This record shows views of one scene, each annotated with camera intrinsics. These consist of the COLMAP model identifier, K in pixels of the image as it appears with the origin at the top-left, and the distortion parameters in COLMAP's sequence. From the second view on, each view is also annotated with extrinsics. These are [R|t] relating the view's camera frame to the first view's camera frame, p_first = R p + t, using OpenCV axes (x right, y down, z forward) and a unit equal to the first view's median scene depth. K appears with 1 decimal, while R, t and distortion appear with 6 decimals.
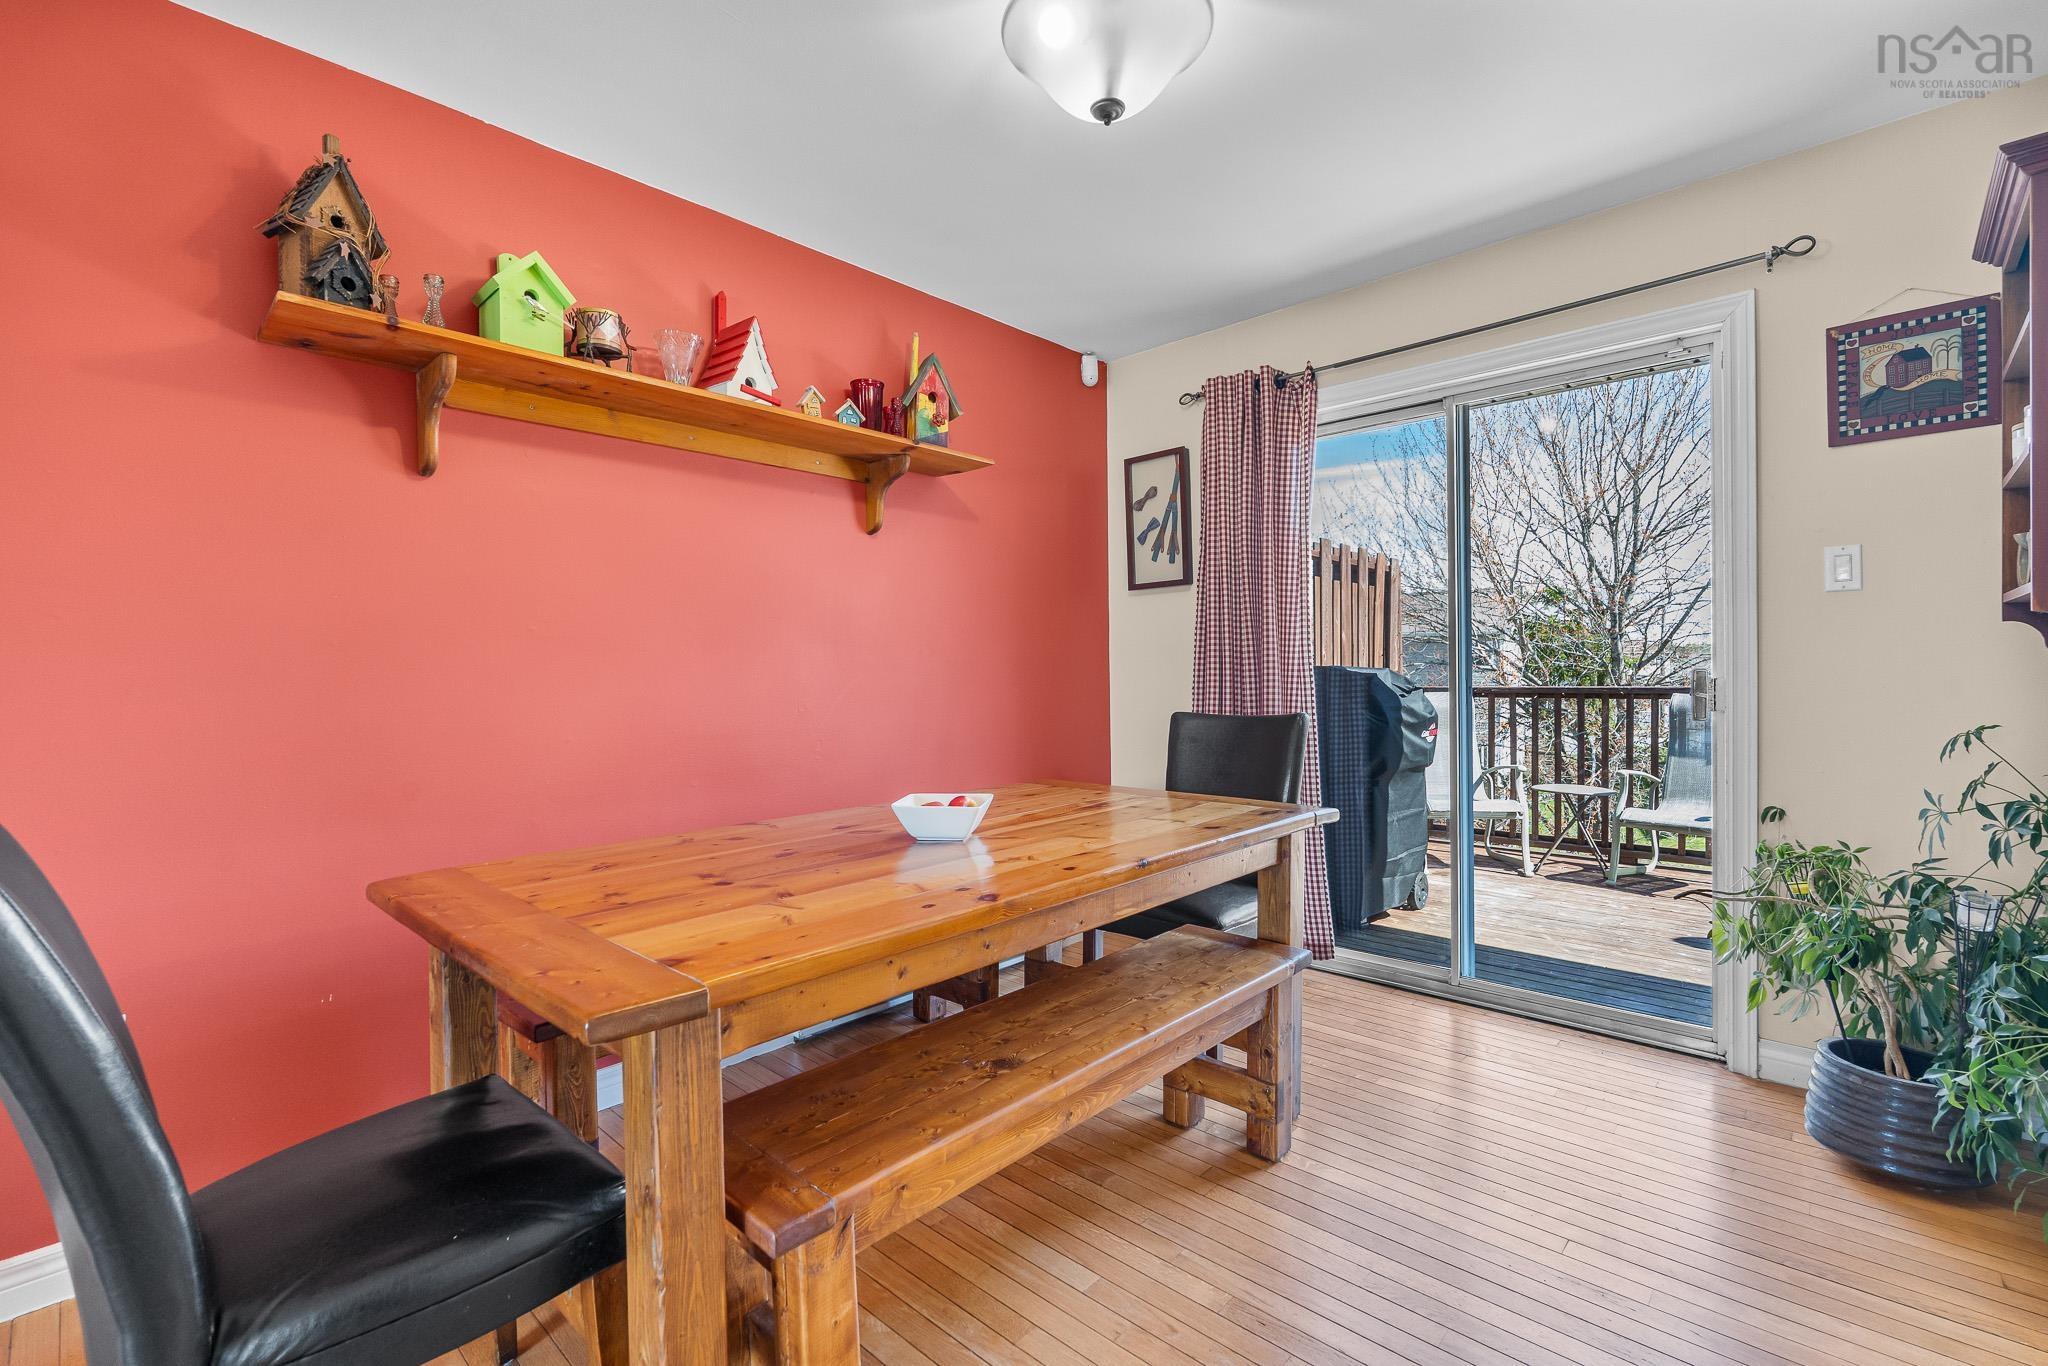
lens RADIAL K [[903.5, 0, 1026.5], [0, 903.5, 683.2], [0, 0, 1]] dist [-0.002365, -0.000507]
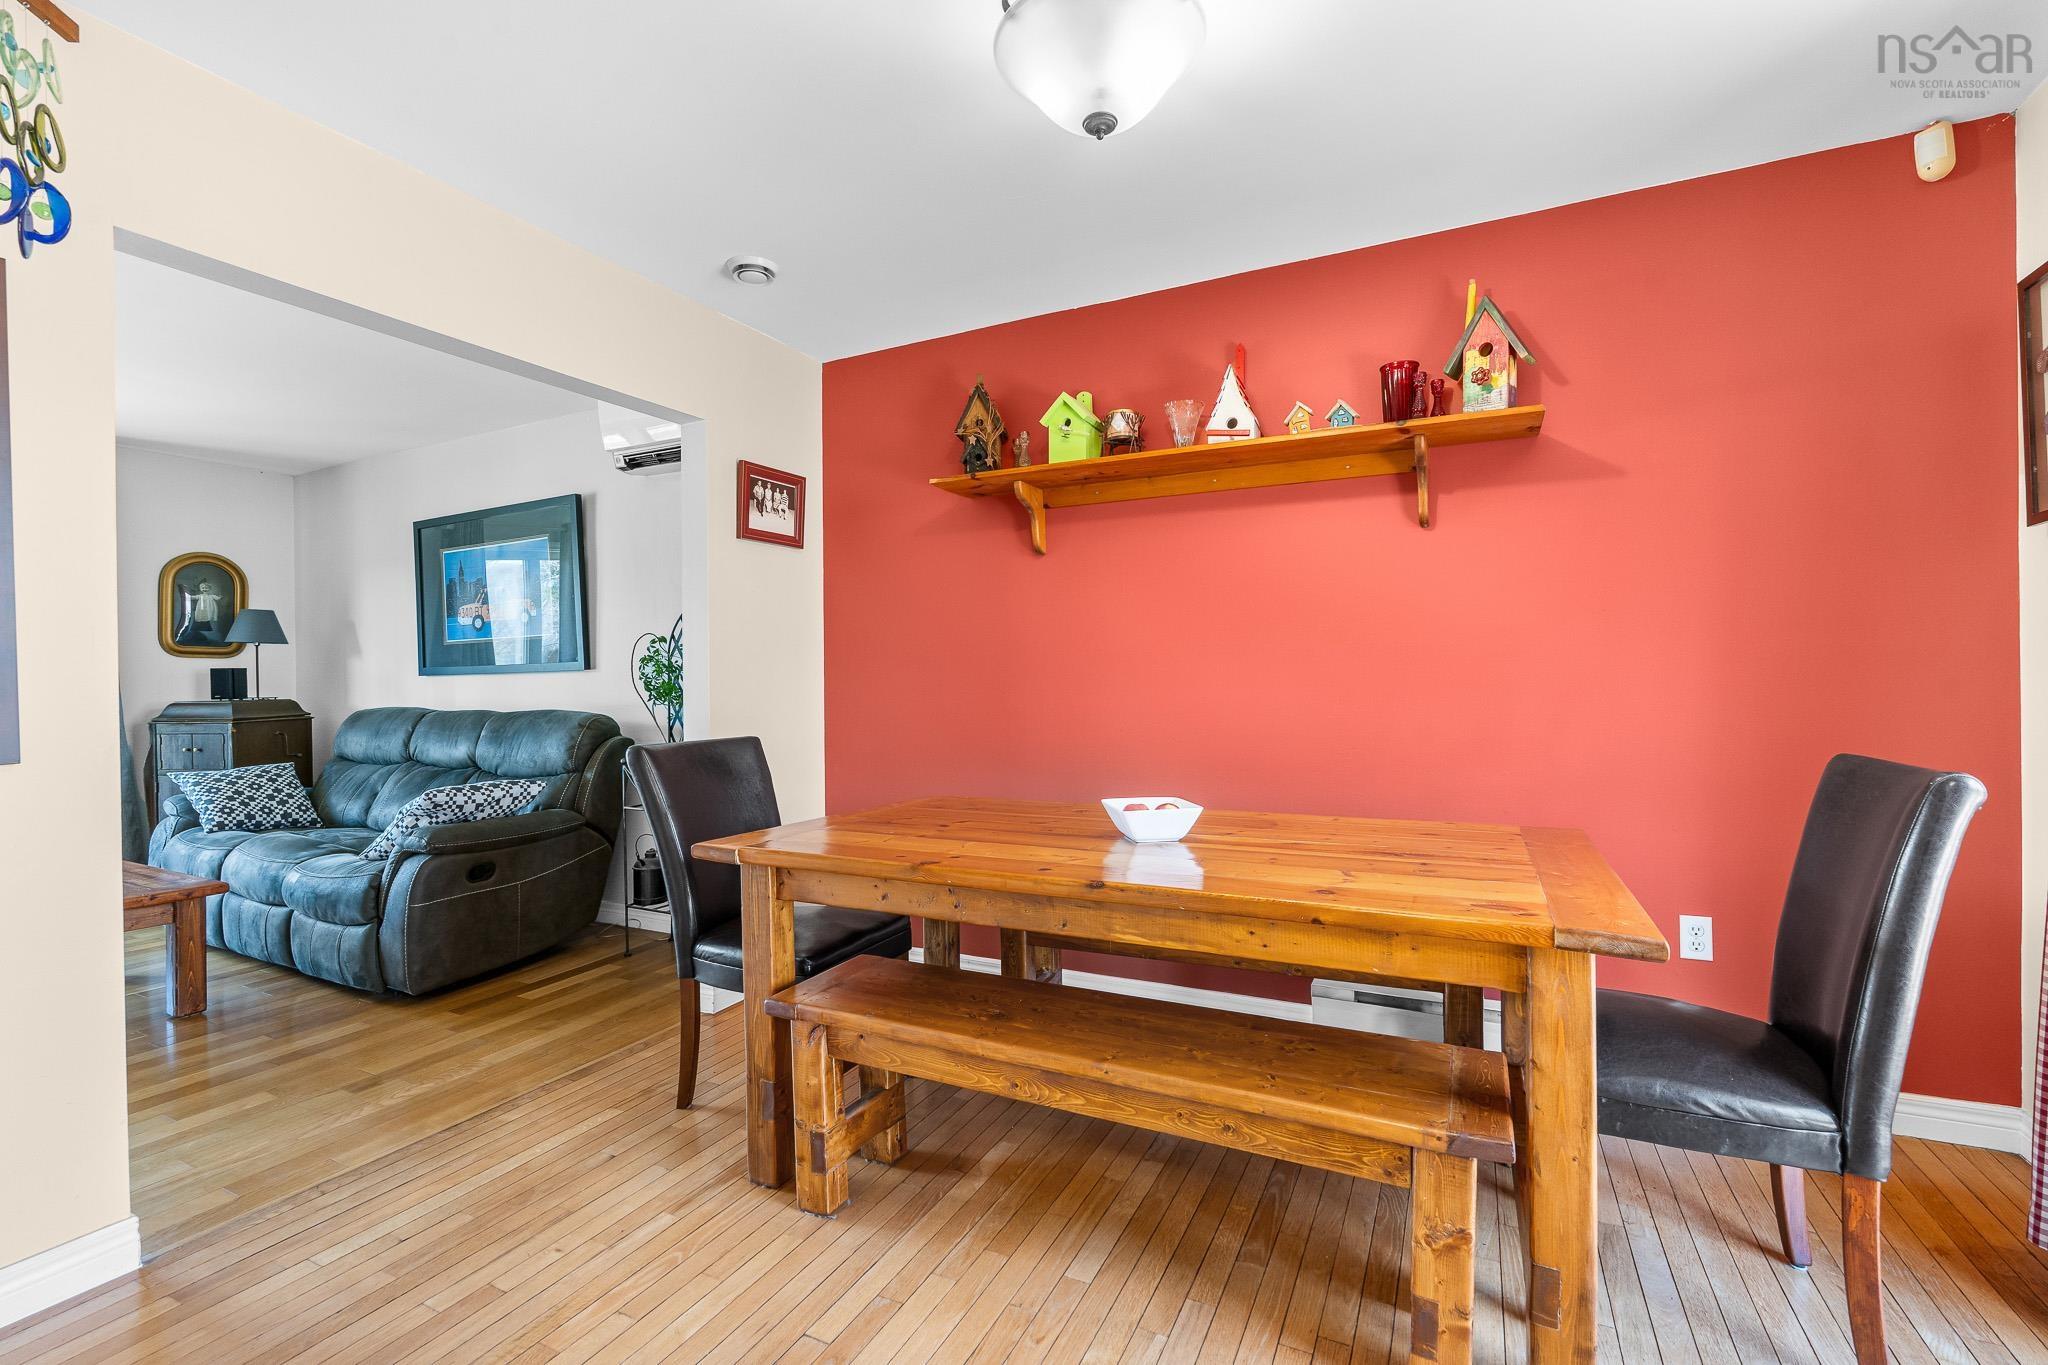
lens RADIAL K [[903.5, 0, 1020.4], [0, 903.5, 687.1], [0, 0, 1]] dist [-0.002365, -0.000507]
pose [[0.279890, 0.014726, -0.959919, 0.836857], [-0.008023, 0.999883, 0.013000, -0.020468], [0.959999, 0.004063, 0.279975, 0.519580]]
